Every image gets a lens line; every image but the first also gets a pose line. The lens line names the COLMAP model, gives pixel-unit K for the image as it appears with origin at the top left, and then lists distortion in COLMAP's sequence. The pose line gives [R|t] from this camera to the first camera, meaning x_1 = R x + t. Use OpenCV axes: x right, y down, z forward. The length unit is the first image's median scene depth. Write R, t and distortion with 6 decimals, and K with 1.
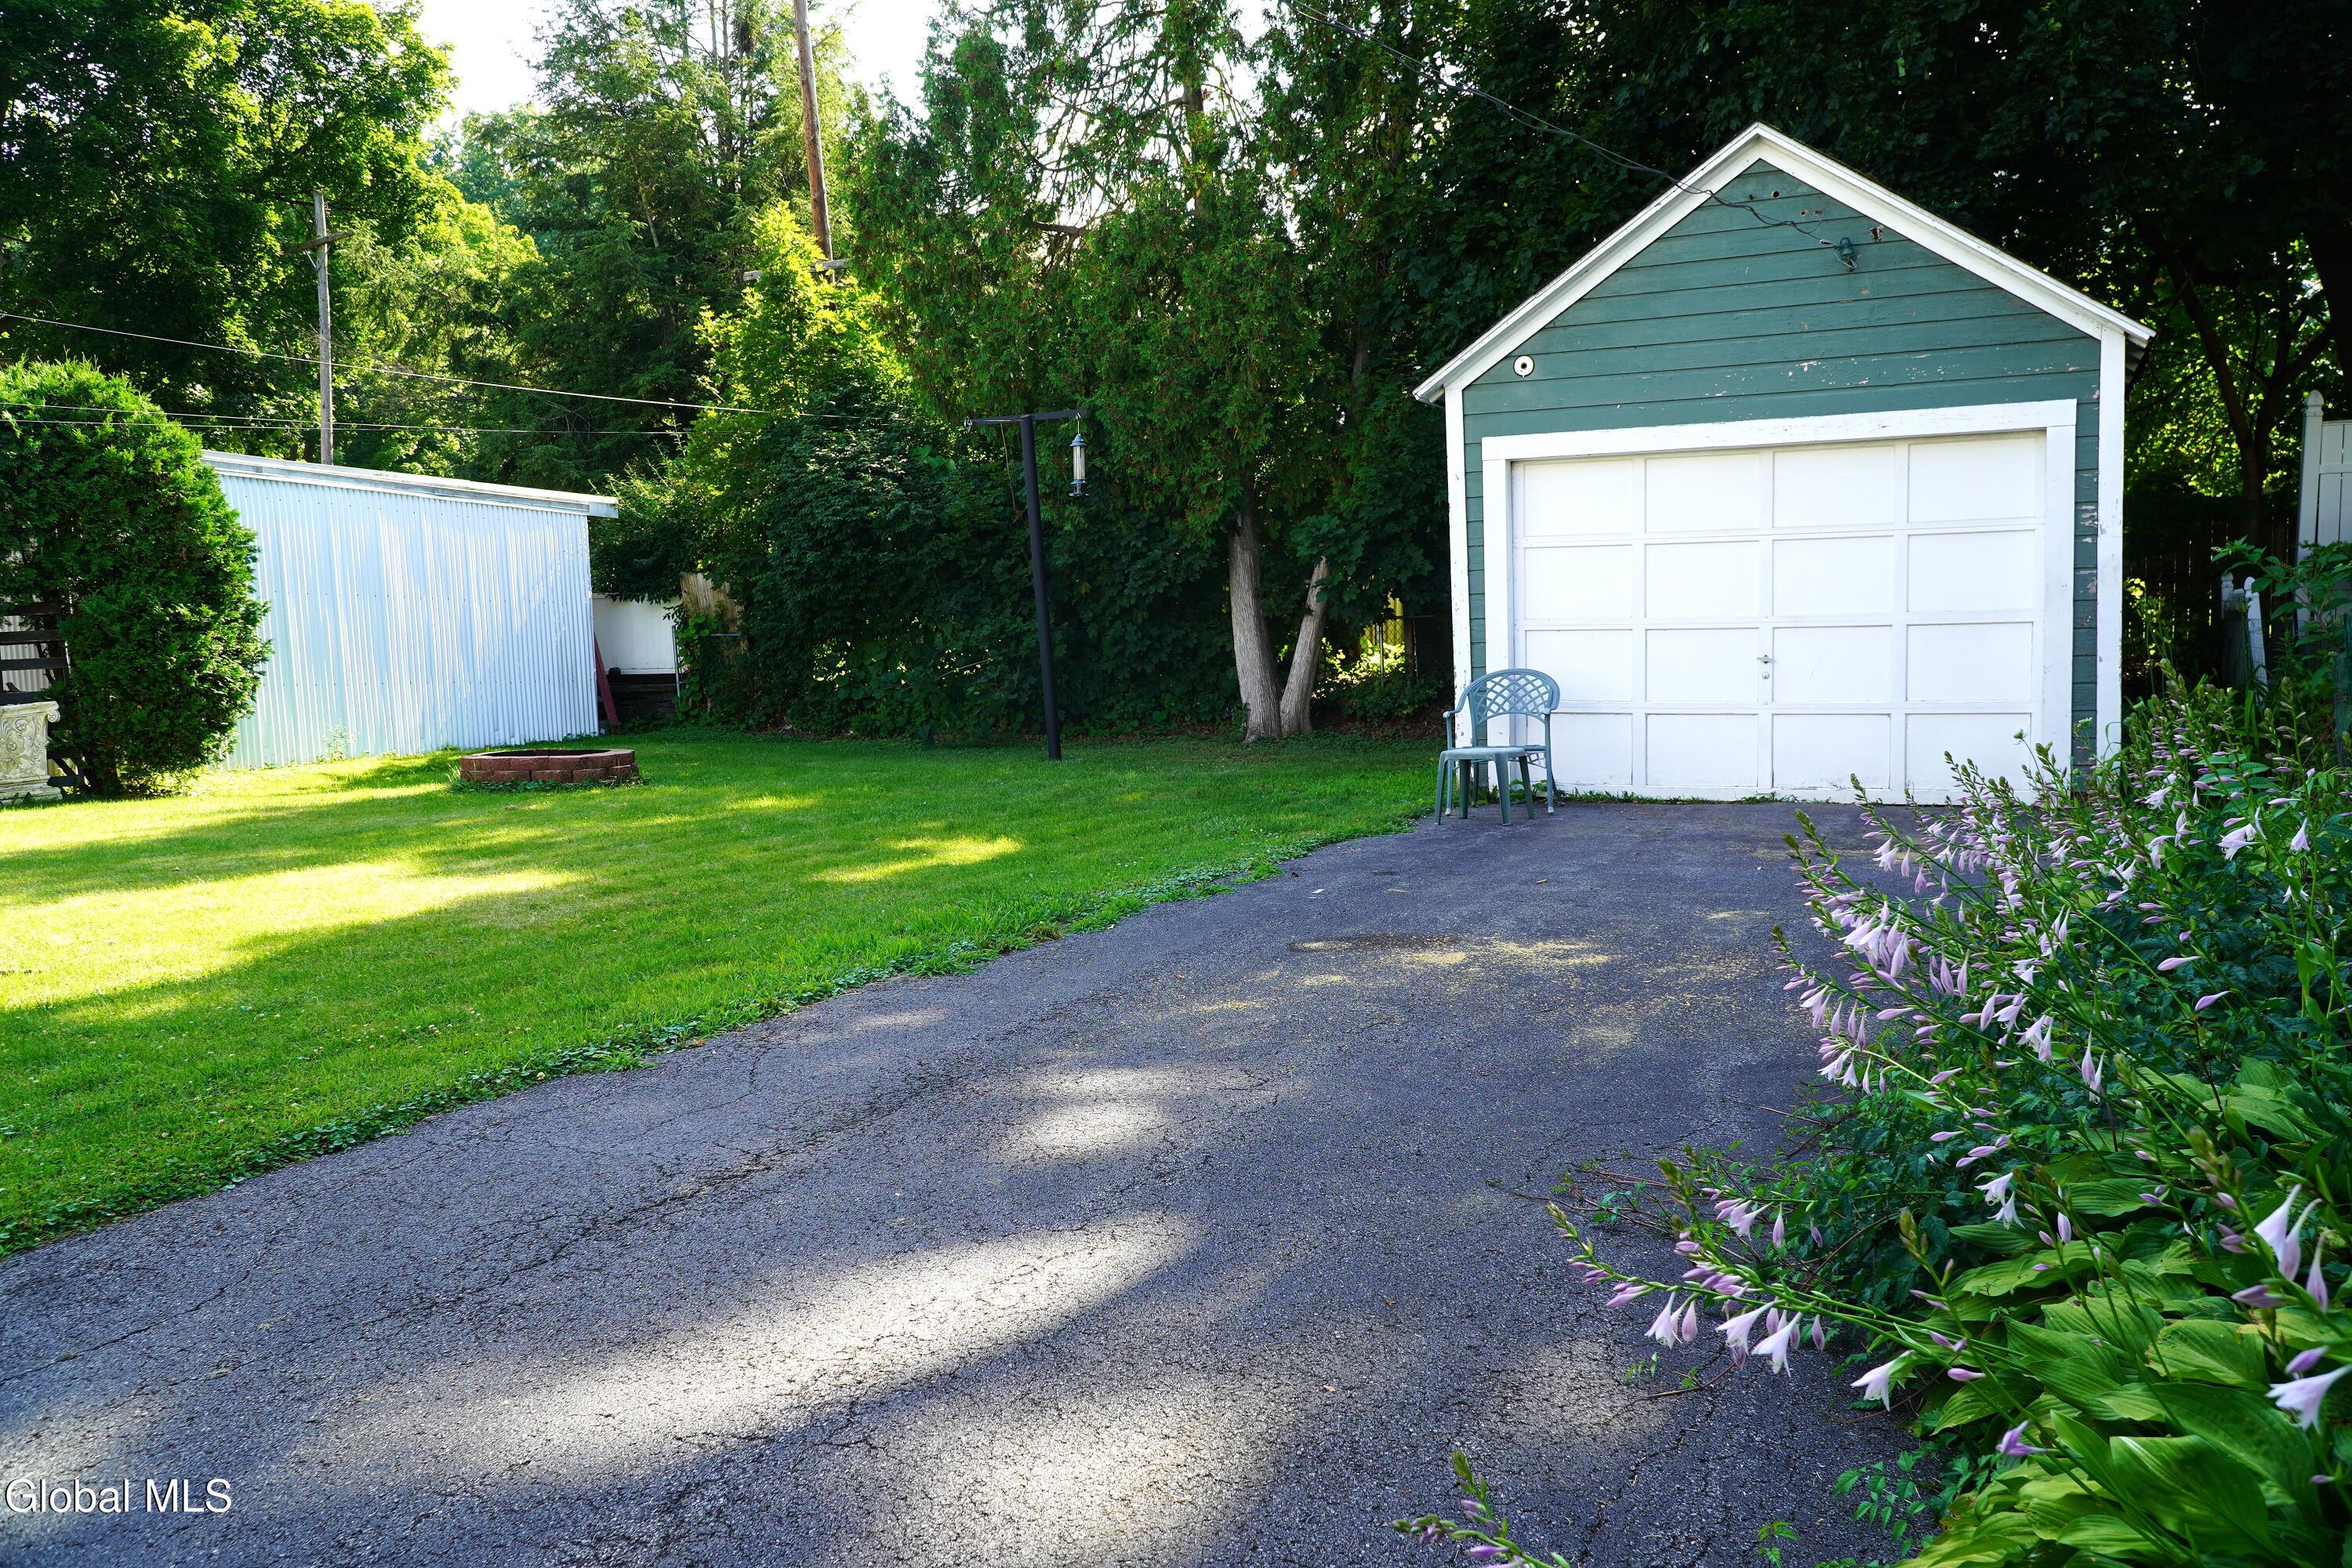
lens RADIAL K [[1899.5, 0, 1176.0], [0, 1899.5, 784.0], [0, 0, 1]] dist [0.002979, 0.001048]
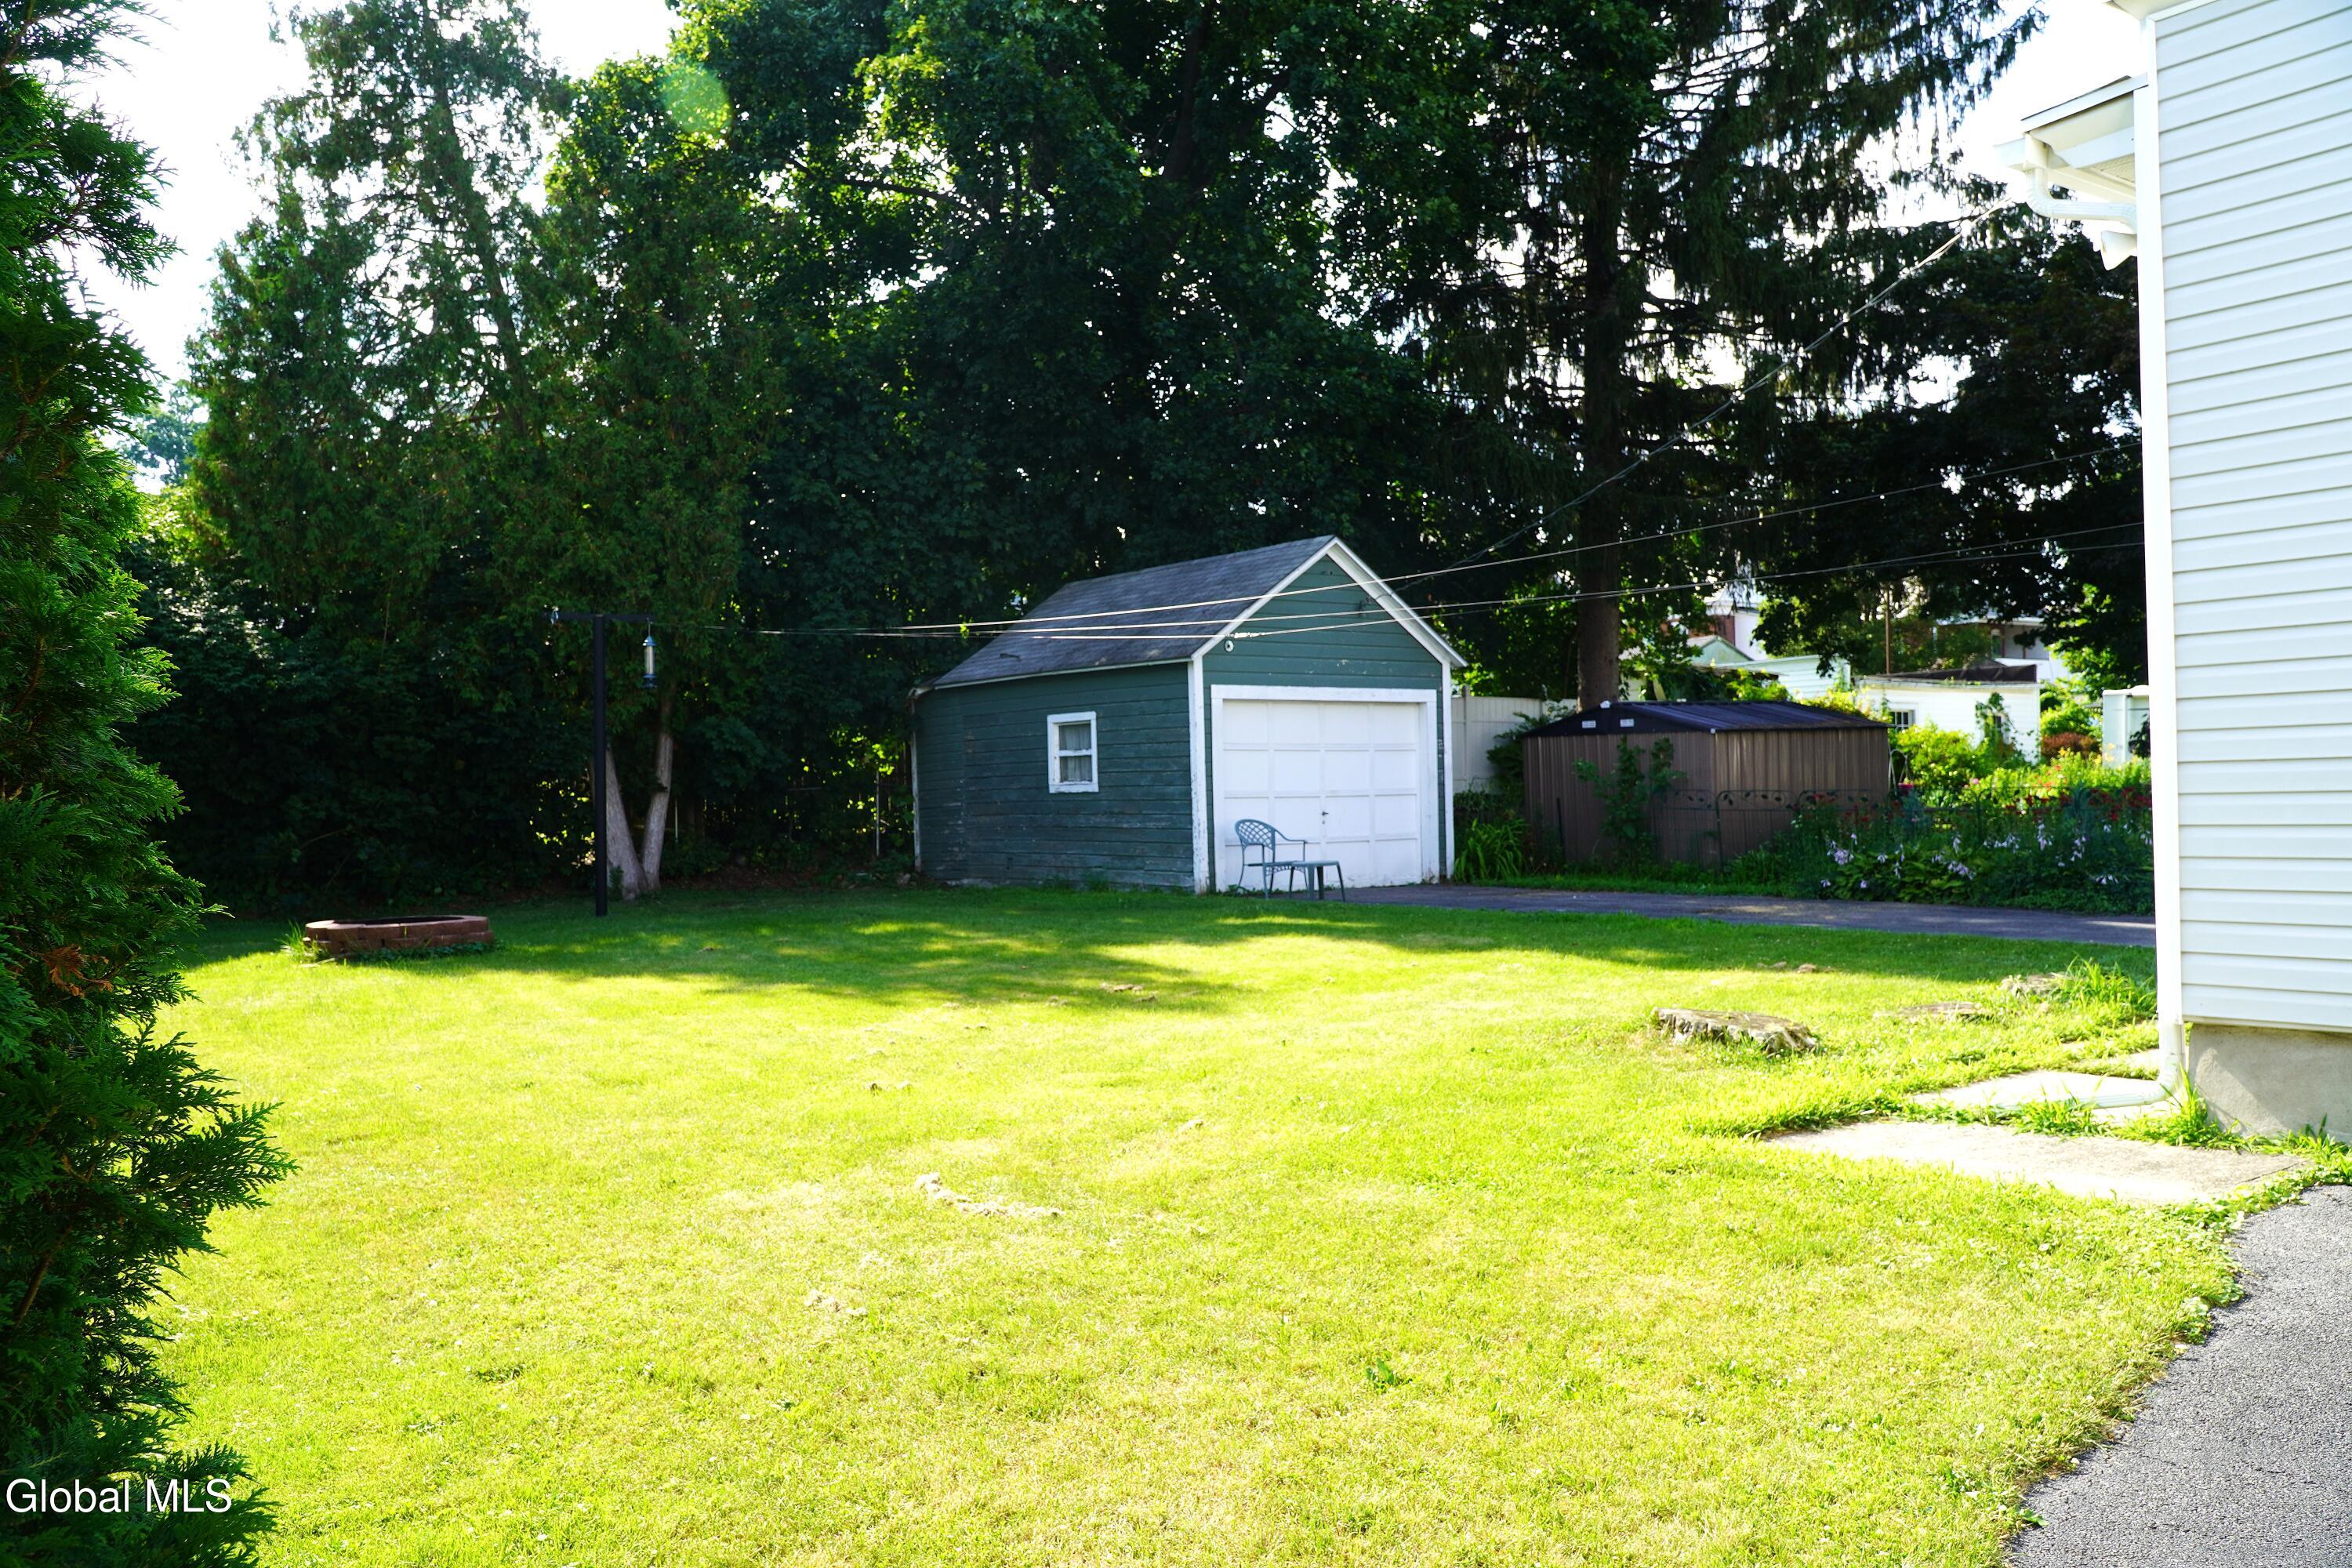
lens RADIAL K [[1875.2, 0, 1176.0], [0, 1875.2, 784.0], [0, 0, 1]] dist [-0.001126, -0.039228]
pose [[0.476381, 0.011129, 0.879169, -1.316975], [0.076566, 0.995596, -0.054091, -0.007358], [-0.875899, 0.093082, 0.473431, 0.248041]]
